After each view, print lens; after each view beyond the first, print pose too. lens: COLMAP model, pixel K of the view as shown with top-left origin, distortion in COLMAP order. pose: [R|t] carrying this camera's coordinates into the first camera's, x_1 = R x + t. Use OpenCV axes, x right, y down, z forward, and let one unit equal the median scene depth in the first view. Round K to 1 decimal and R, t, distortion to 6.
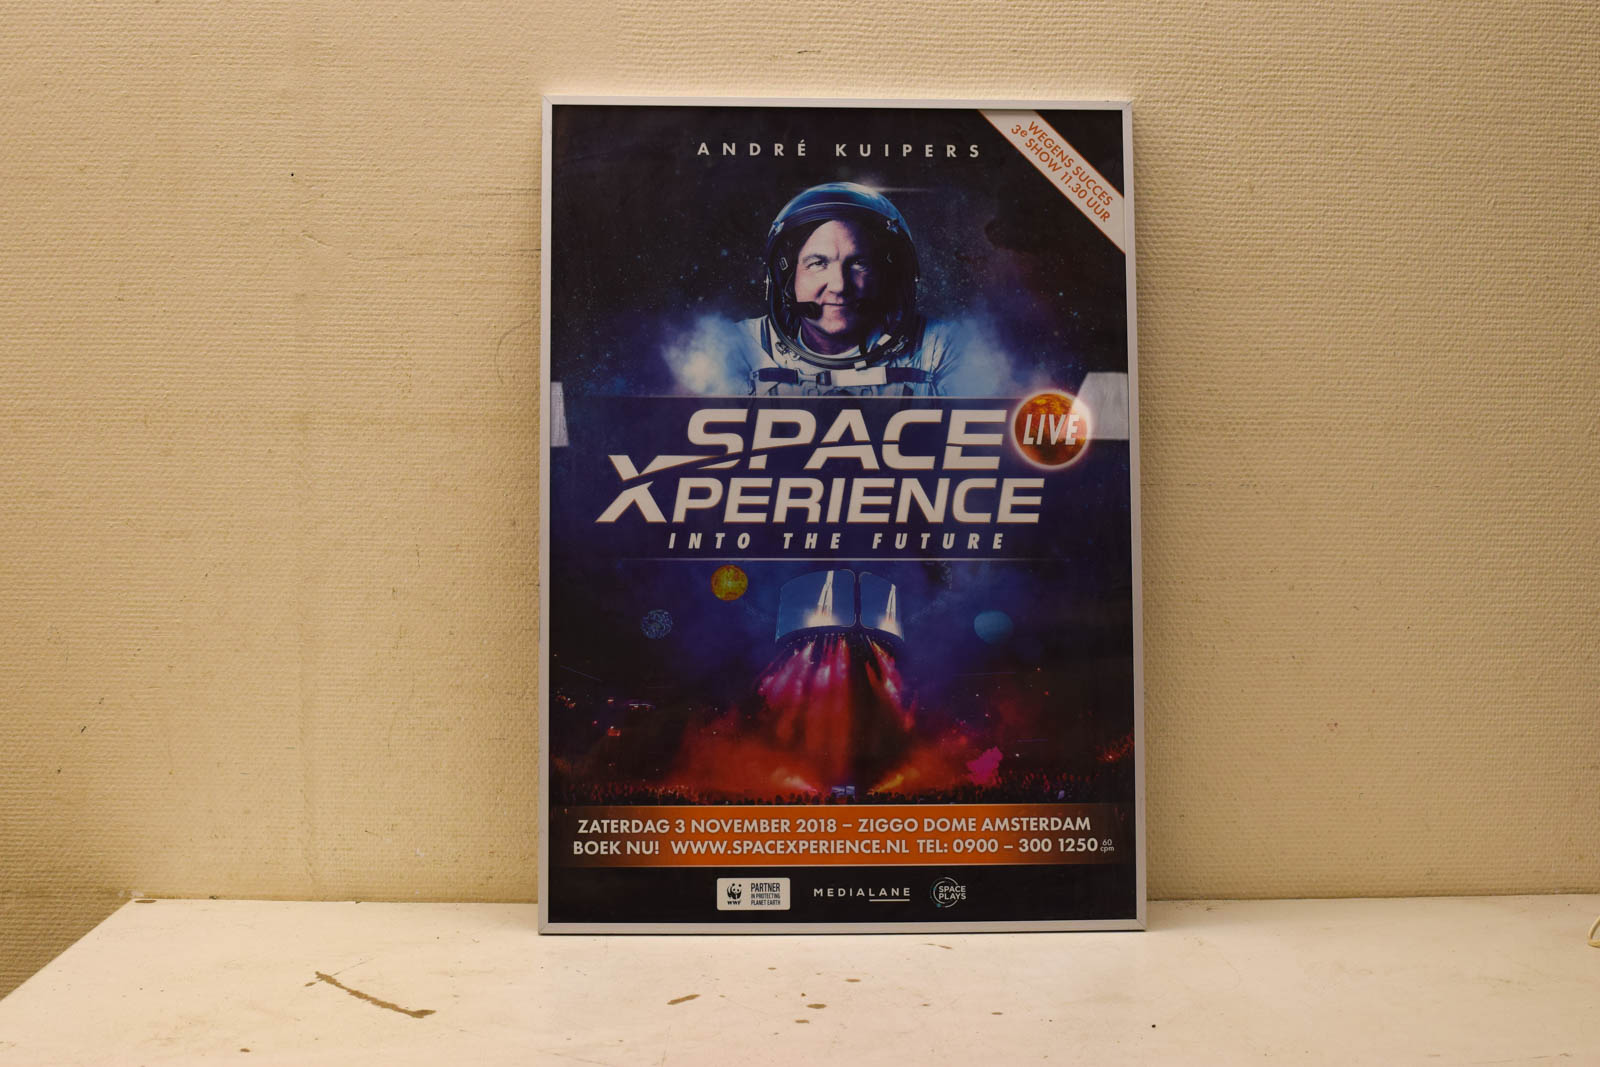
lens RADIAL K [[2405.7, 0, 799.8], [0, 2405.7, 536.0], [0, 0, 1]] dist [-0.193382, 0.000000]
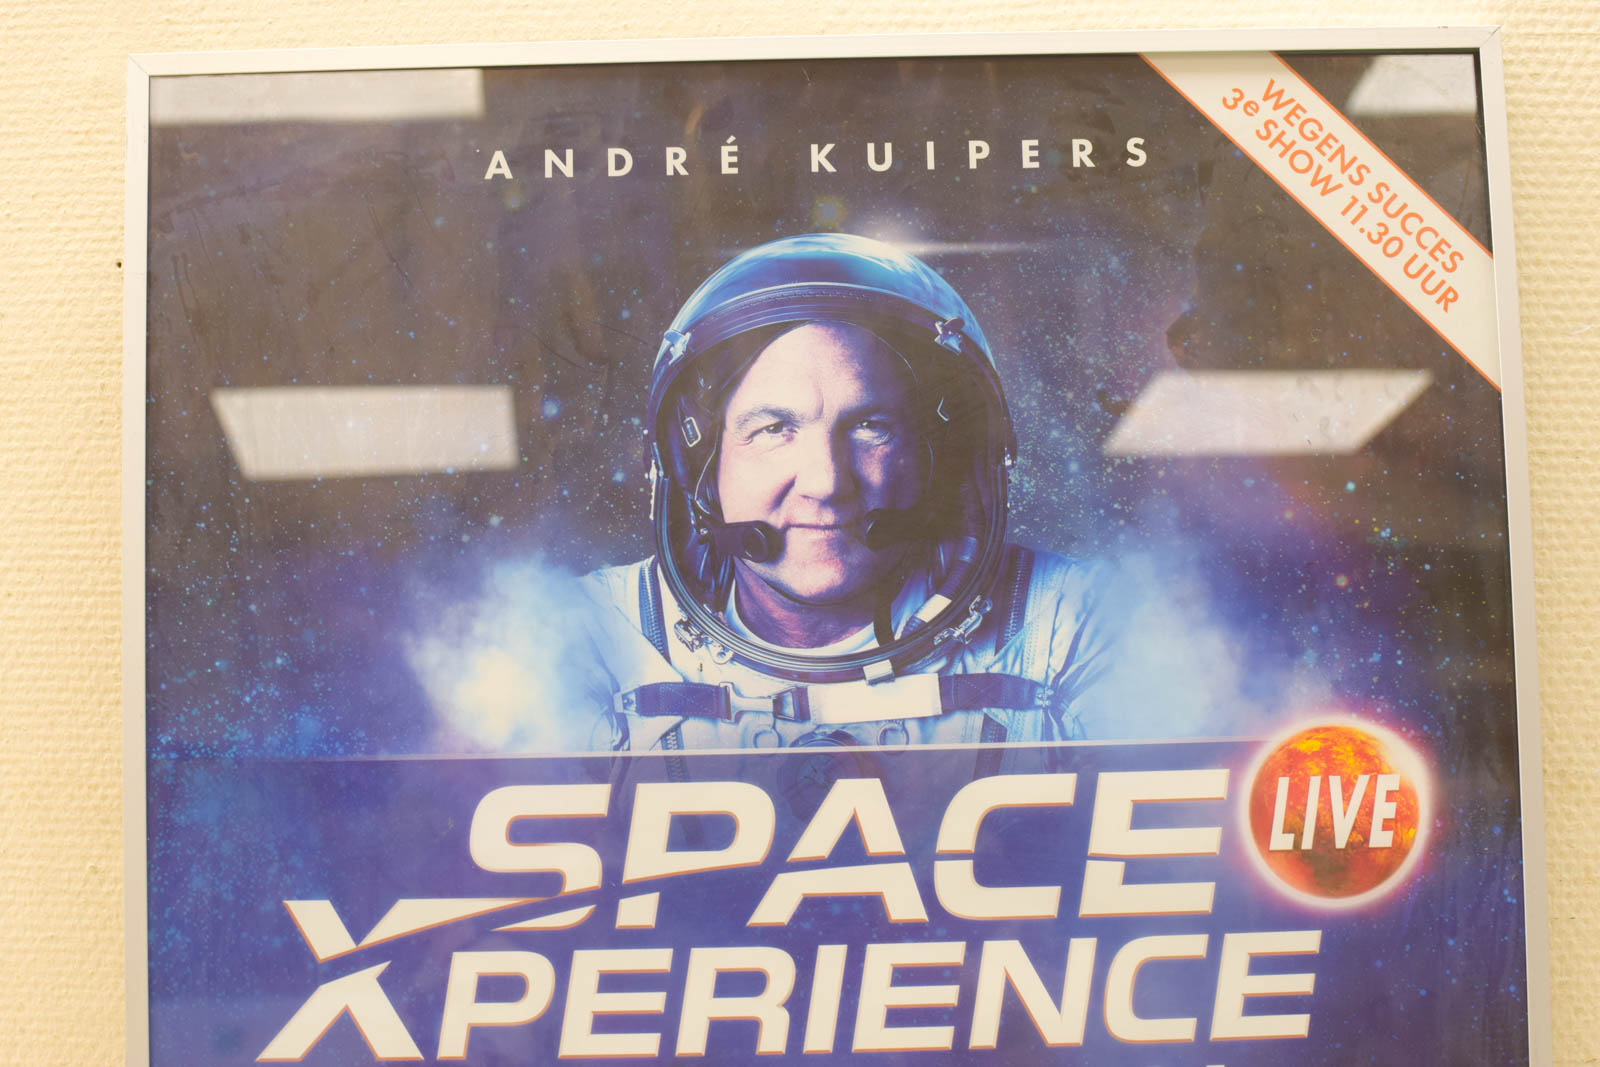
lens RADIAL K [[2405.7, 0, 799.4], [0, 2405.7, 526.9], [0, 0, 1]] dist [-0.193382, 0.000000]
pose [[0.999068, -0.022370, -0.036914, 0.027505], [0.021872, 0.999665, -0.013838, -0.090693], [0.037211, 0.013018, 0.999223, 0.580575]]
